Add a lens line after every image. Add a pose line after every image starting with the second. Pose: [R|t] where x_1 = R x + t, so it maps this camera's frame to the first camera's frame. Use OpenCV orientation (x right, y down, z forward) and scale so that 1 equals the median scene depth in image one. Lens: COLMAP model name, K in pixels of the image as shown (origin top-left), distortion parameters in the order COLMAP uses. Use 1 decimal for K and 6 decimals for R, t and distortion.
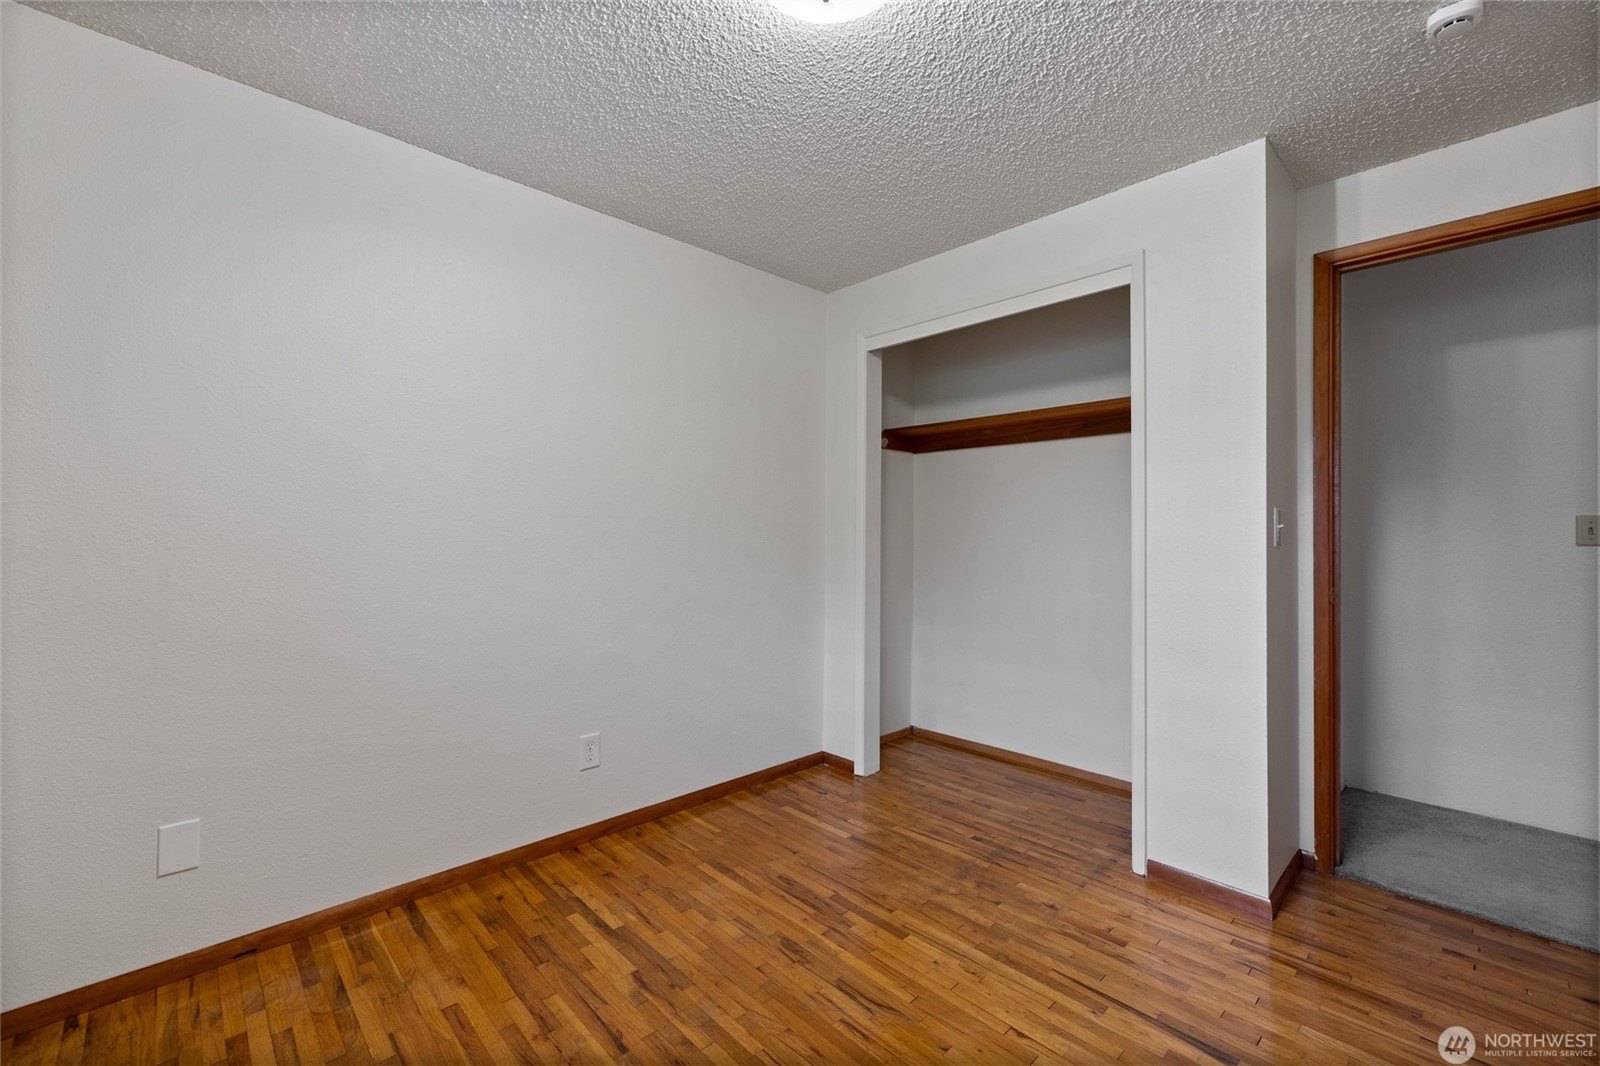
lens RADIAL K [[678.1, 0, 784.5], [0, 678.1, 530.3], [0, 0, 1]] dist [0.003997, 0.000153]
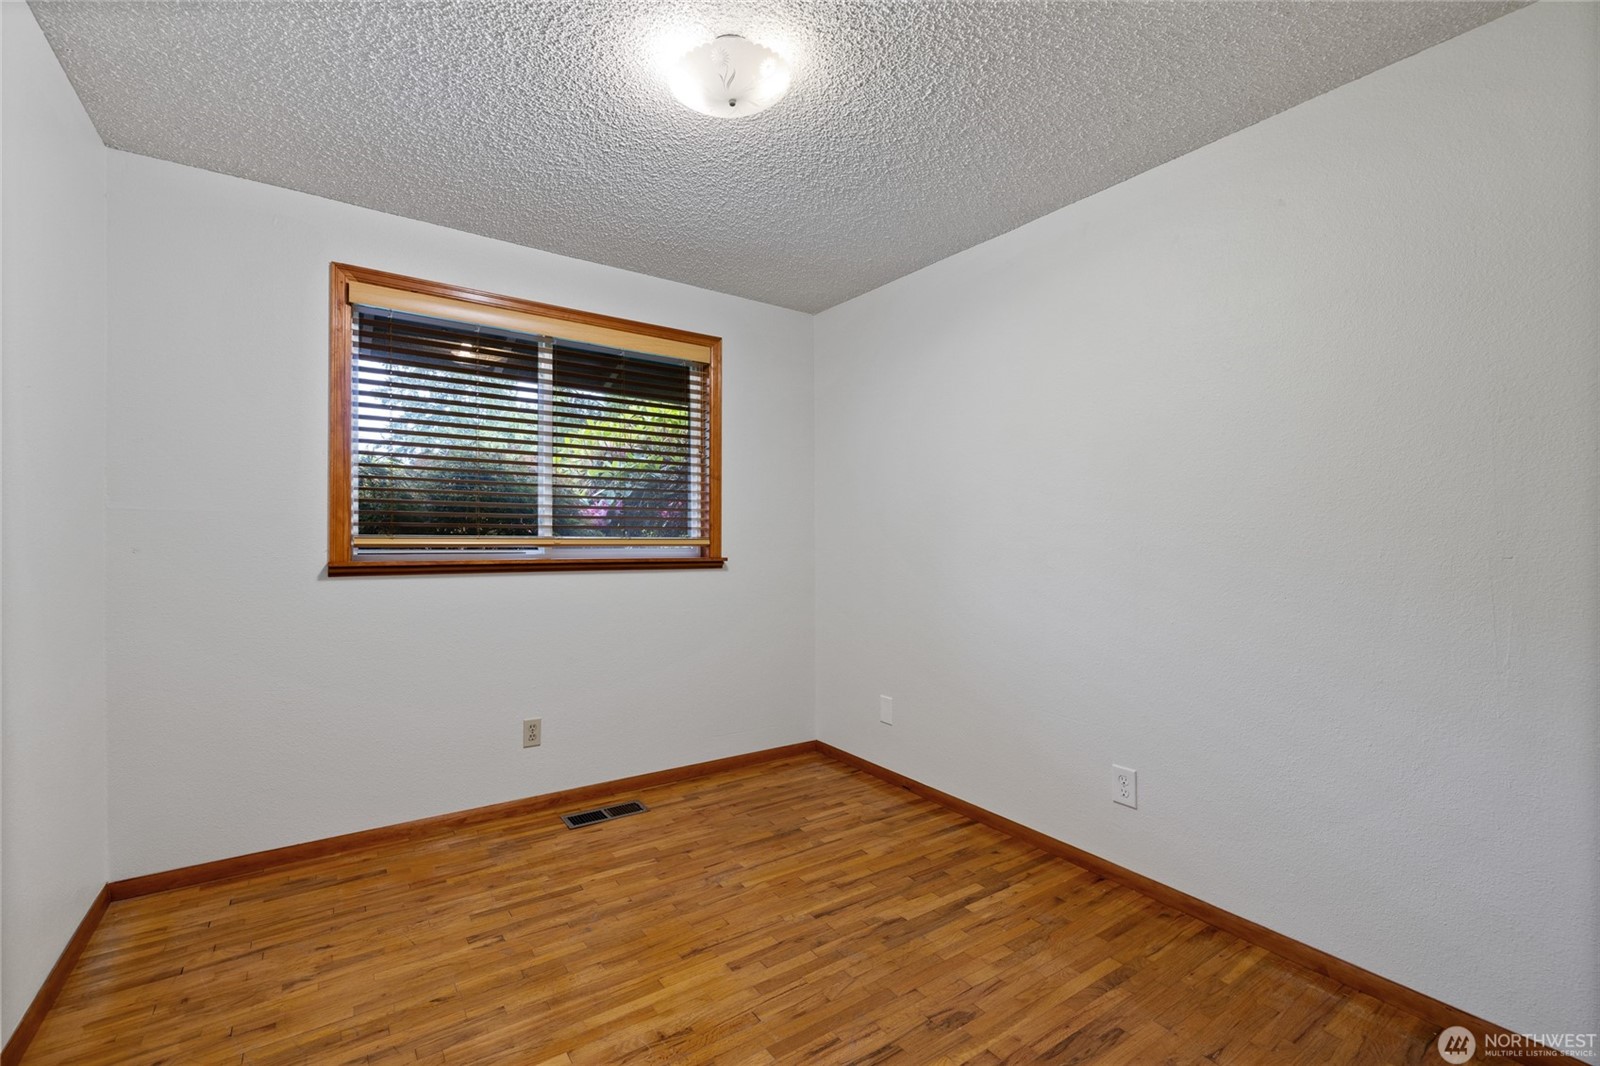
lens RADIAL K [[678.1, 0, 784.8], [0, 678.1, 526.1], [0, 0, 1]] dist [0.003997, 0.000153]
pose [[-0.161896, -0.024941, -0.986493, 0.816045], [-0.007491, 0.999683, -0.024045, -0.001976], [0.986779, 0.003497, -0.162032, 0.807587]]
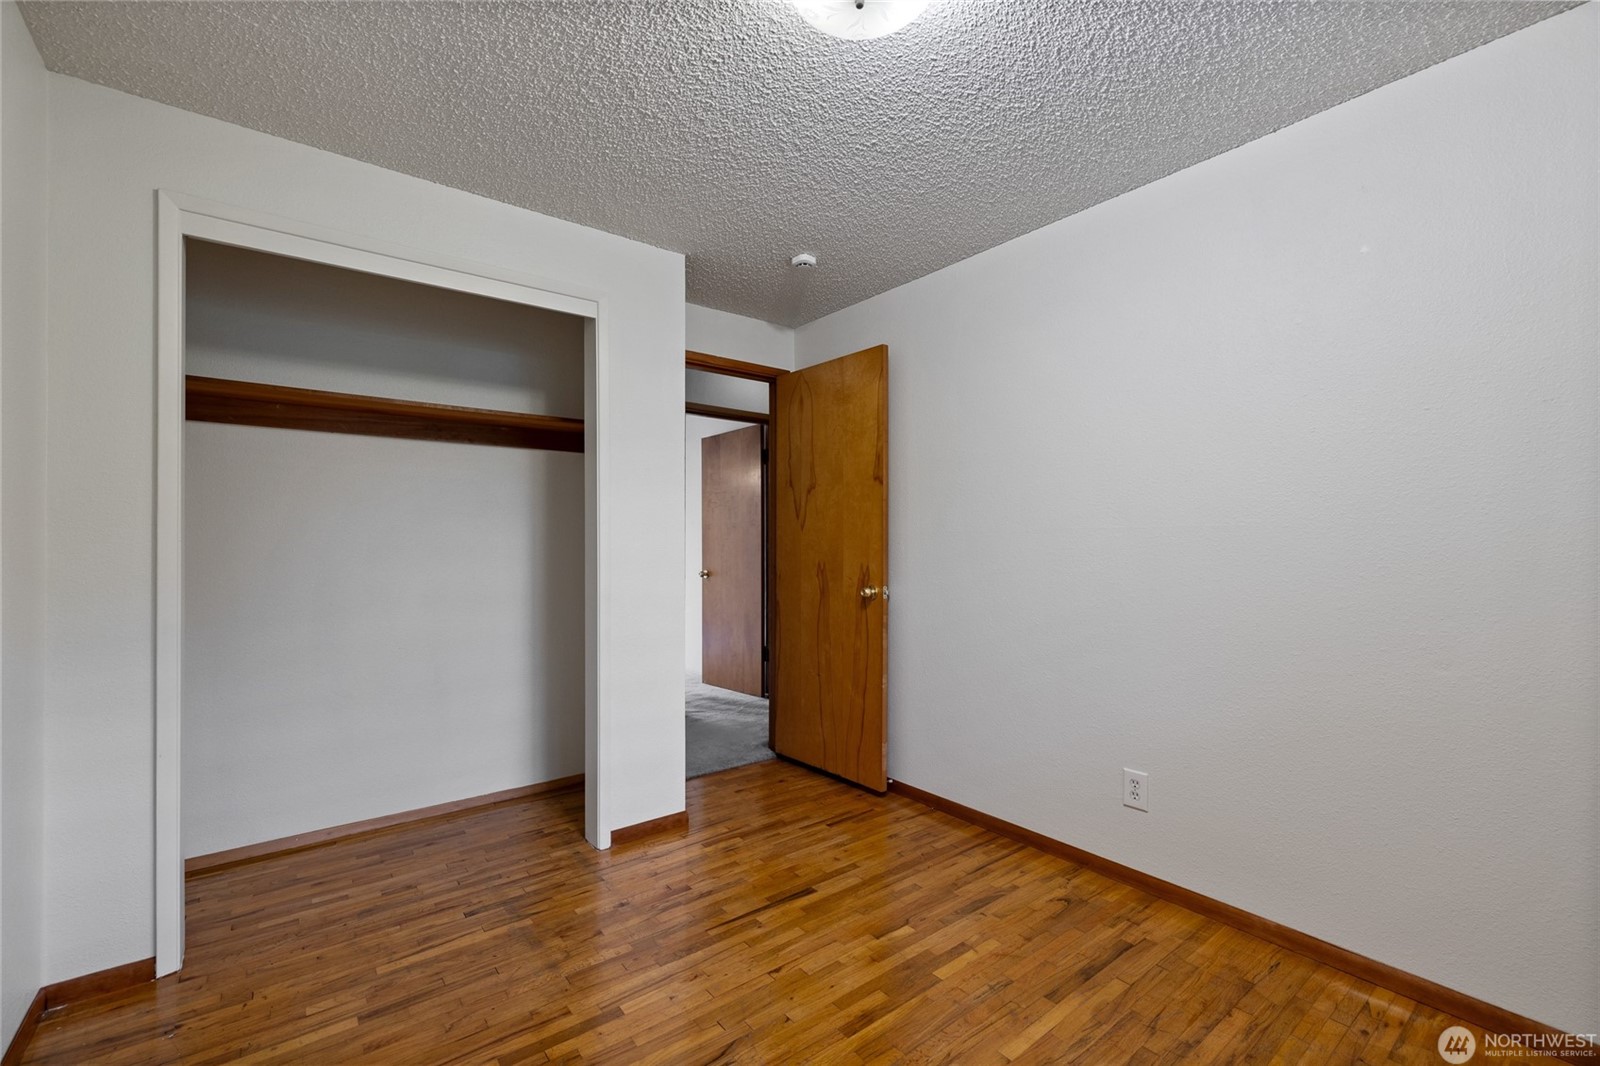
lens RADIAL K [[678.1, 0, 782.9], [0, 678.1, 537.7], [0, 0, 1]] dist [0.003997, 0.000153]
pose [[0.103278, 0.001756, 0.994651, -0.599002], [0.003820, 0.999990, -0.002162, -0.002010], [-0.994645, 0.004022, 0.103270, 0.633795]]
